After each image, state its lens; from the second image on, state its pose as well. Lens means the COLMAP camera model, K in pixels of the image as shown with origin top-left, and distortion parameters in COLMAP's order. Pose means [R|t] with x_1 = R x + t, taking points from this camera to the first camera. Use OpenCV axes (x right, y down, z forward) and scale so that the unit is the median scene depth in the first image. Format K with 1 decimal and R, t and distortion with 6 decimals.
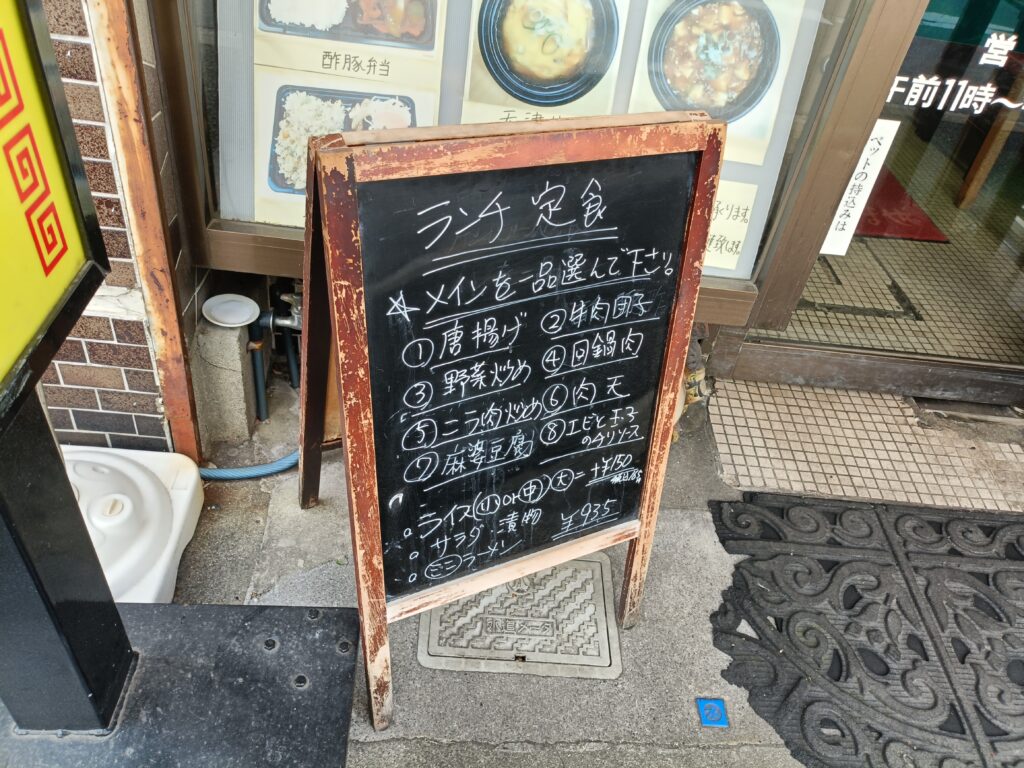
lens RADIAL K [[794.0, 0, 512.0], [0, 794.0, 384.0], [0, 0, 1]] dist [0.004621, 0.000915]
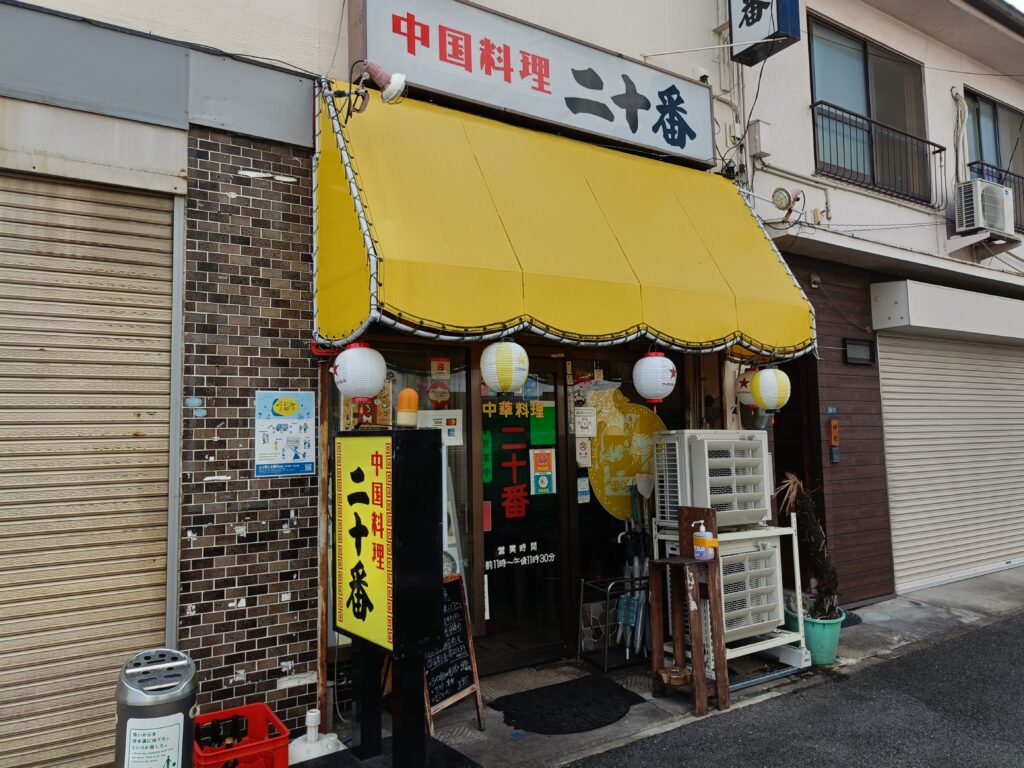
lens RADIAL K [[794.0, 0, 512.0], [0, 794.0, 384.0], [0, 0, 1]] dist [0.004621, 0.000915]
pose [[0.832552, -0.122685, 0.540191, -1.587633], [0.444373, 0.730153, -0.519047, 1.209245], [-0.330742, 0.672179, 0.662408, -2.523508]]
